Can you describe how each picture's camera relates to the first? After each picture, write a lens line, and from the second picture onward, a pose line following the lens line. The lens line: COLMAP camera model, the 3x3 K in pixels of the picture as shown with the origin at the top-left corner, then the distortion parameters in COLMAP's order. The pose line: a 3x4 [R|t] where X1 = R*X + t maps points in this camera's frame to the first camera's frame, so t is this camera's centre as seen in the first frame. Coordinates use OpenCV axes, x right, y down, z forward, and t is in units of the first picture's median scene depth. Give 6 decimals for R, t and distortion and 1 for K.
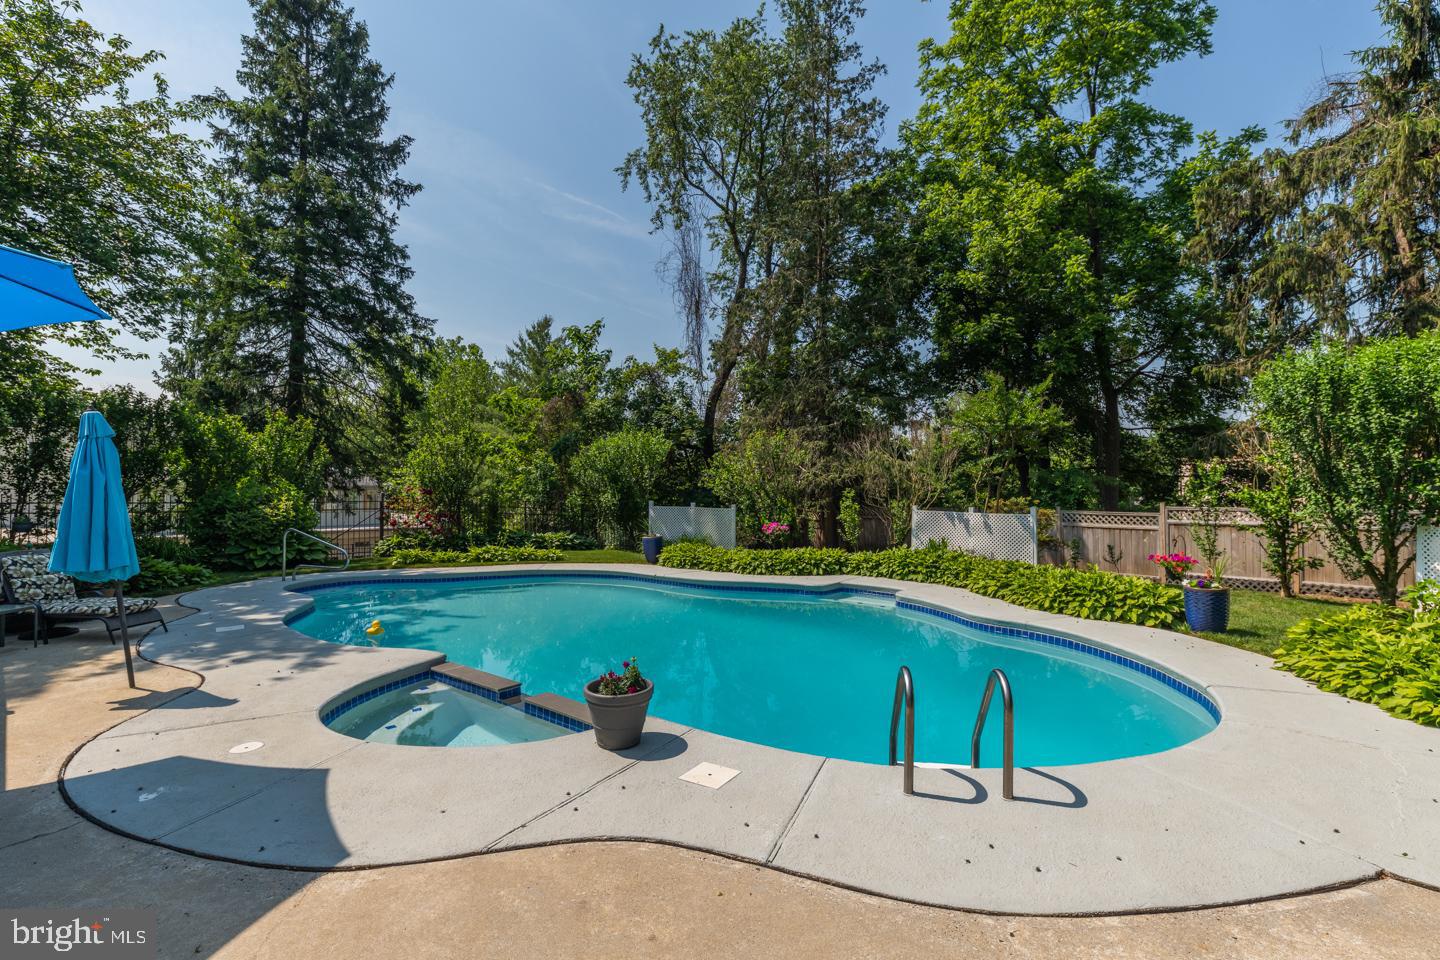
lens RADIAL K [[679.6, 0, 720.0], [0, 679.6, 480.0], [0, 0, 1]] dist [-0.008534, 0.000576]
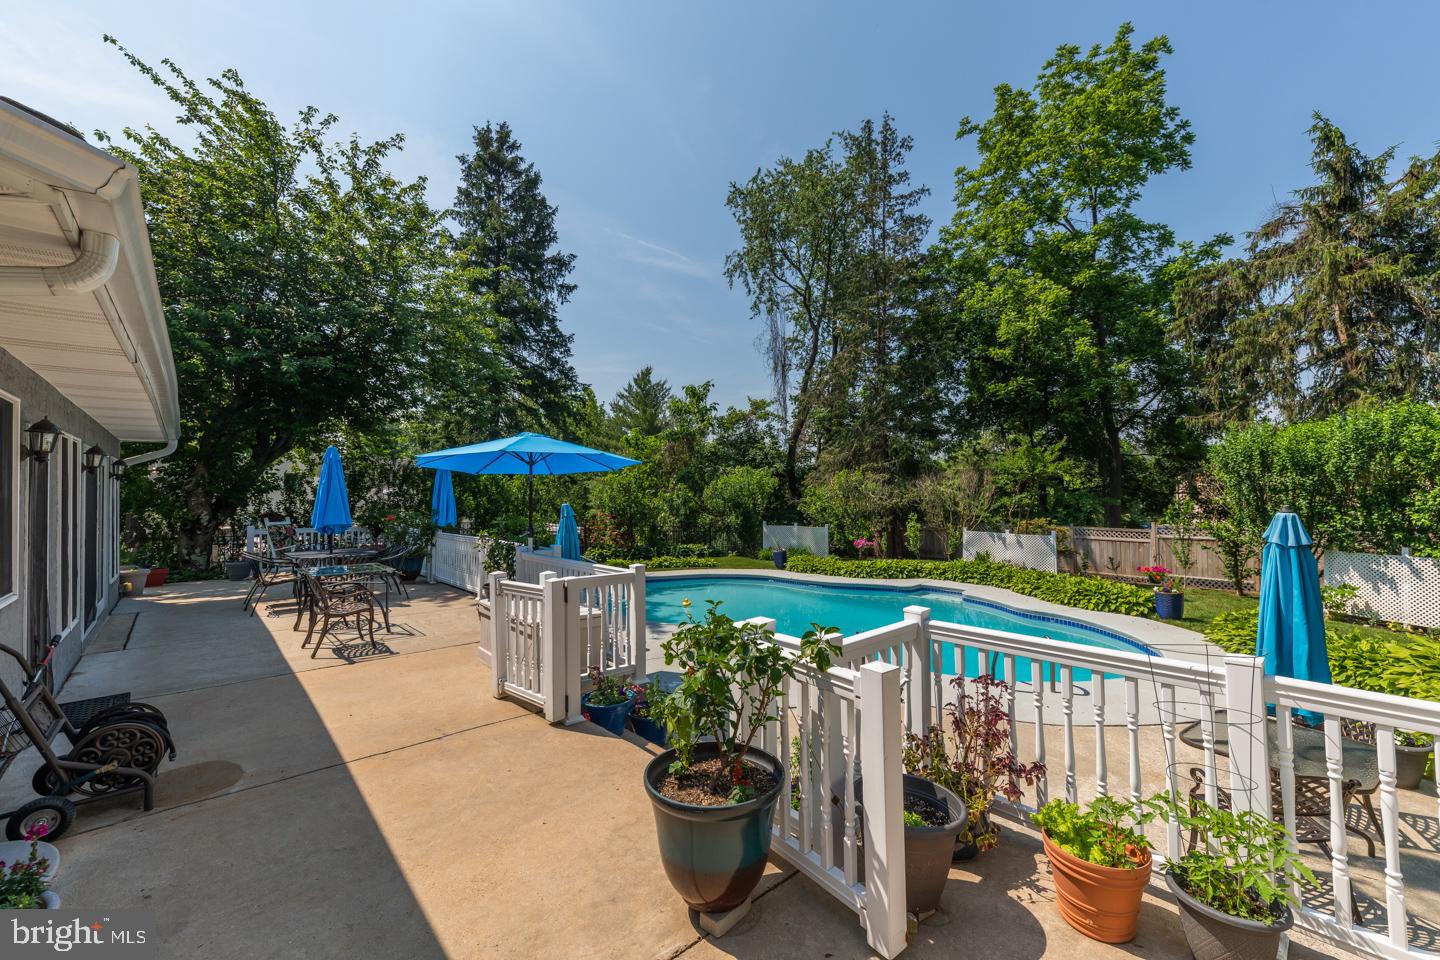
lens RADIAL K [[577.9, 0, 720.0], [0, 577.9, 480.0], [0, 0, 1]] dist [-0.003524, -0.000931]
pose [[0.996480, -0.012035, -0.082959, -0.089859], [0.011190, 0.999881, -0.010652, -0.040630], [0.083077, 0.009687, 0.996496, -0.178501]]
